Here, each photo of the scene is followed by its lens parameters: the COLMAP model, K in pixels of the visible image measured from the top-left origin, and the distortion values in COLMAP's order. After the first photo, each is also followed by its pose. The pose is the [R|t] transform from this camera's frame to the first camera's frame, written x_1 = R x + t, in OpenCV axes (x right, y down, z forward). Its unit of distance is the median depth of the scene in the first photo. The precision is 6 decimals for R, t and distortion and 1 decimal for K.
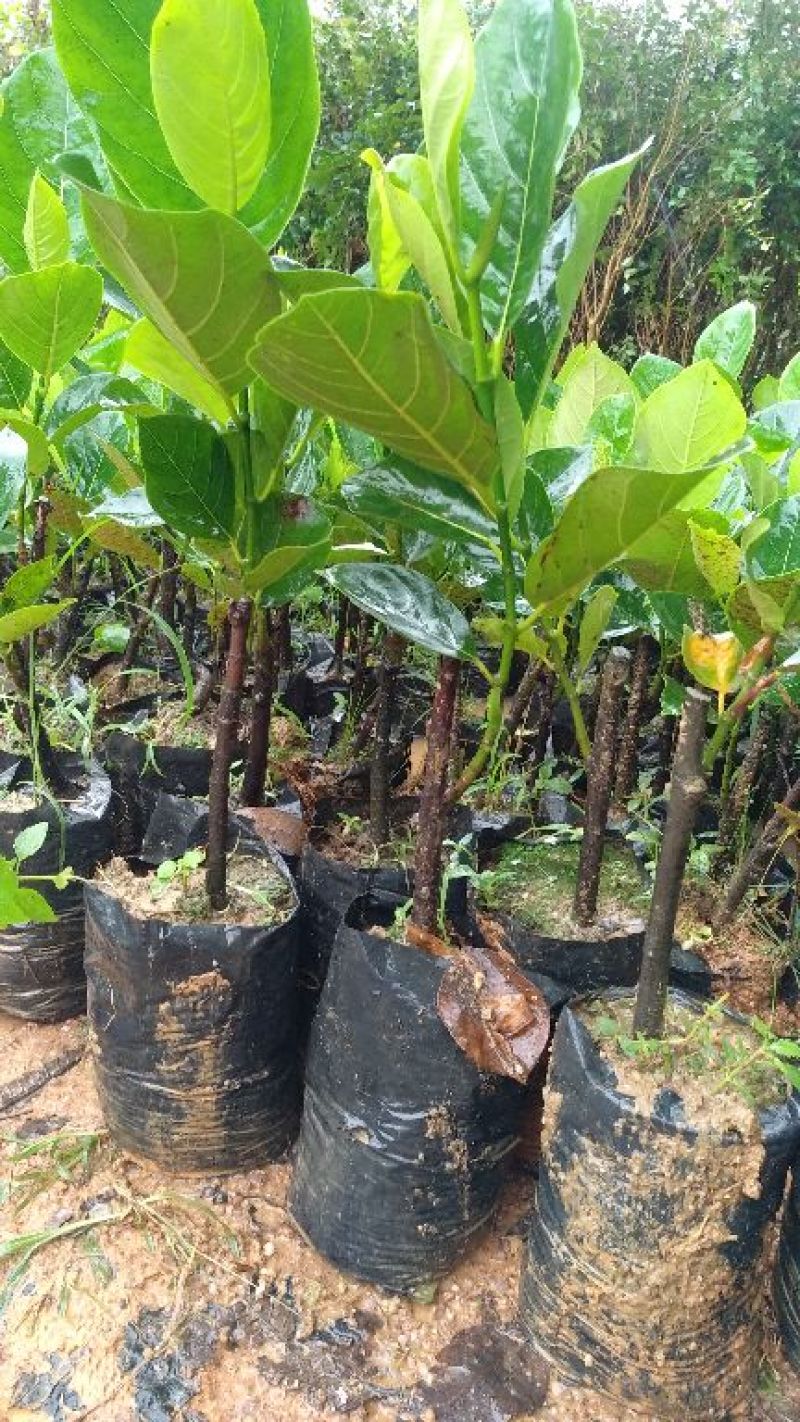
lens RADIAL K [[1143.4, 0, 400.0], [0, 1143.4, 711.0], [0, 0, 1]] dist [-0.056595, 0.085781]
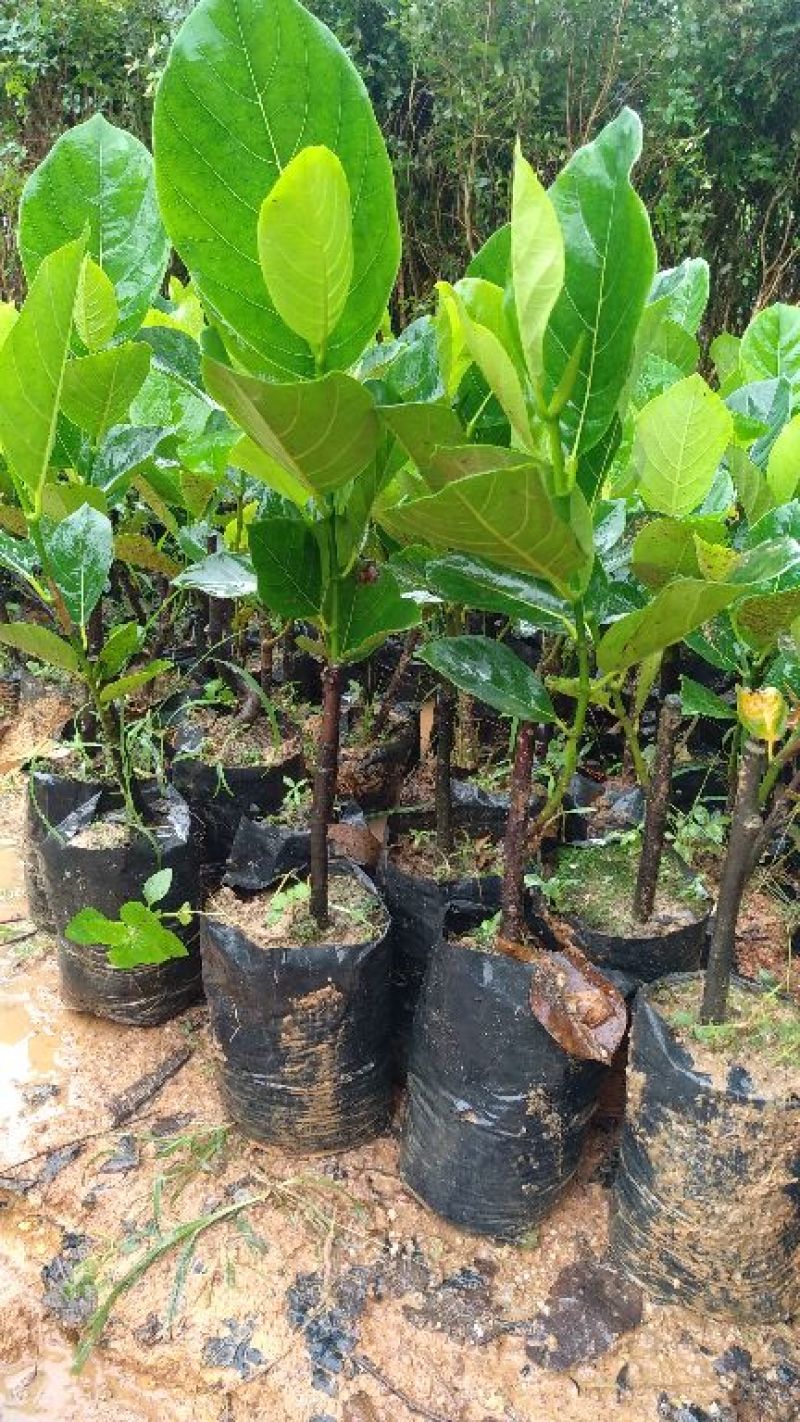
lens RADIAL K [[1143.4, 0, 400.0], [0, 1143.4, 711.0], [0, 0, 1]] dist [-0.056595, 0.085781]
pose [[0.996471, -0.068888, 0.047948, -0.135364], [0.065123, 0.994971, 0.076104, -0.139887], [-0.052949, -0.072713, 0.995946, -0.139494]]
